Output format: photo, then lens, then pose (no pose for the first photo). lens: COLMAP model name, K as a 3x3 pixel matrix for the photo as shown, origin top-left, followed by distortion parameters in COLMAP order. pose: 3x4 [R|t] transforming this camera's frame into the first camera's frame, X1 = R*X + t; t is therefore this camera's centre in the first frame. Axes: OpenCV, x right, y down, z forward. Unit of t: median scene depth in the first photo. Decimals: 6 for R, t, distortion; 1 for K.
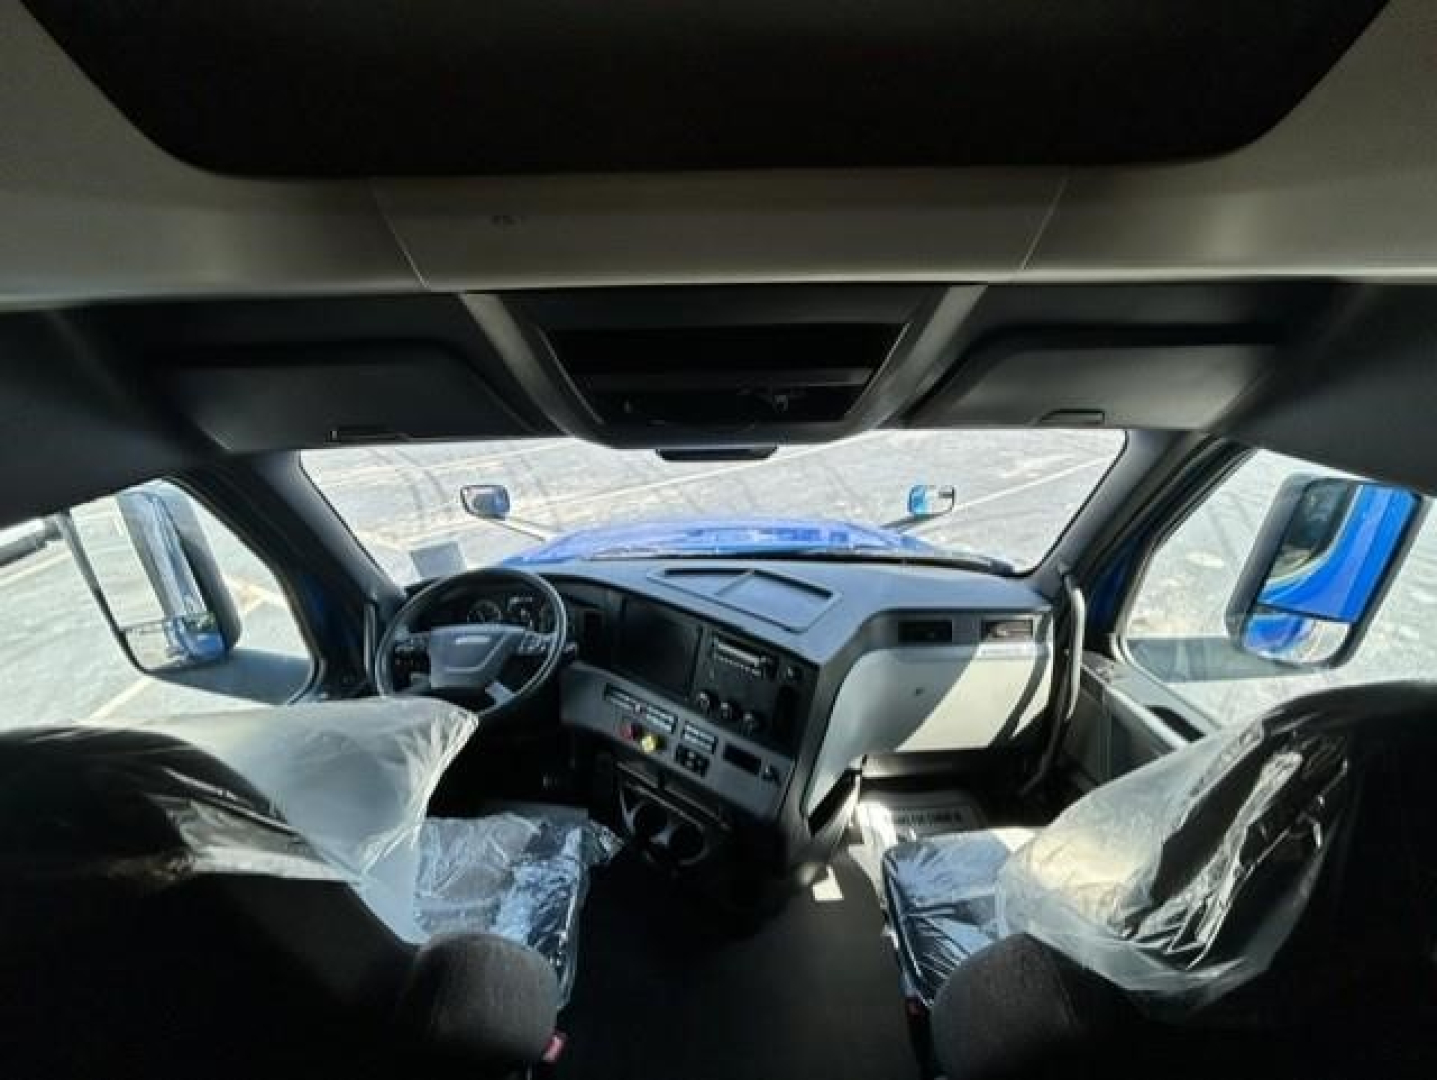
lens RADIAL K [[570.3, 0, 713.3], [0, 570.3, 540.0], [0, 0, 1]] dist [-0.007365, -0.000096]
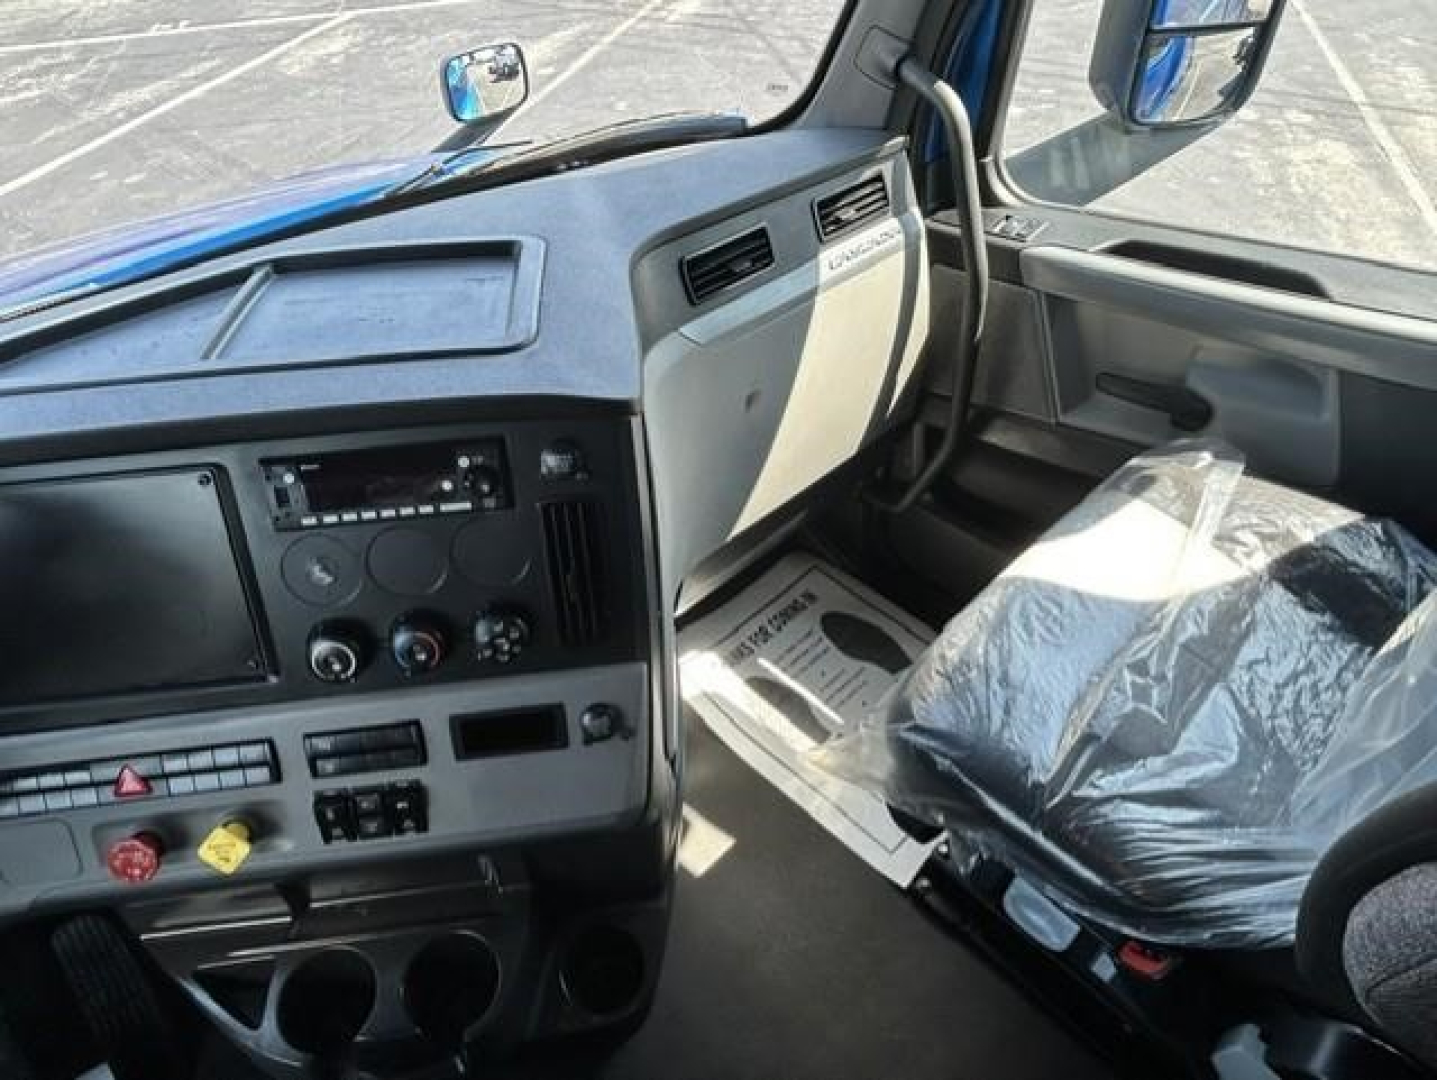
lens RADIAL K [[931.6, 0, 717.7], [0, 931.6, 529.2], [0, 0, 1]] dist [-0.014340, 0.004683]
pose [[0.738455, -0.453323, 0.499182, -0.085907], [0.298406, 0.883557, 0.360945, 0.080422], [-0.604680, -0.117582, 0.787741, 0.413672]]
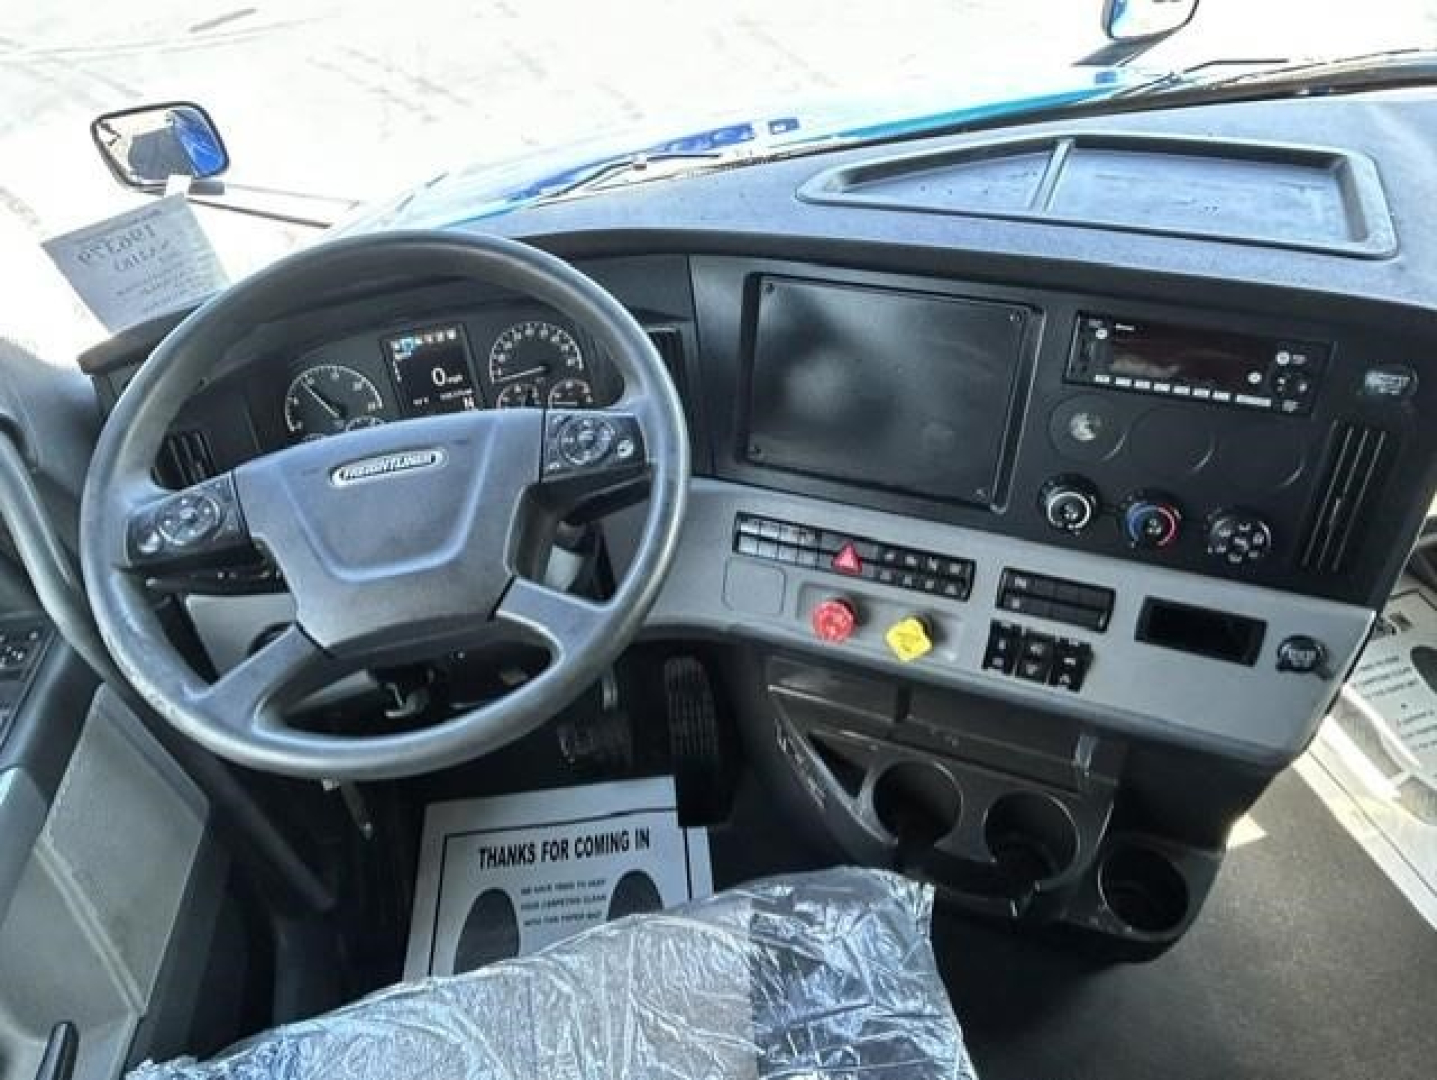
lens RADIAL K [[931.6, 0, 705.2], [0, 931.6, 524.6], [0, 0, 1]] dist [-0.014340, 0.004683]
pose [[0.972213, -0.201988, 0.118338, -0.303069], [0.155467, 0.935017, 0.318707, 0.063899], [-0.175022, -0.291453, 0.940437, 0.453618]]
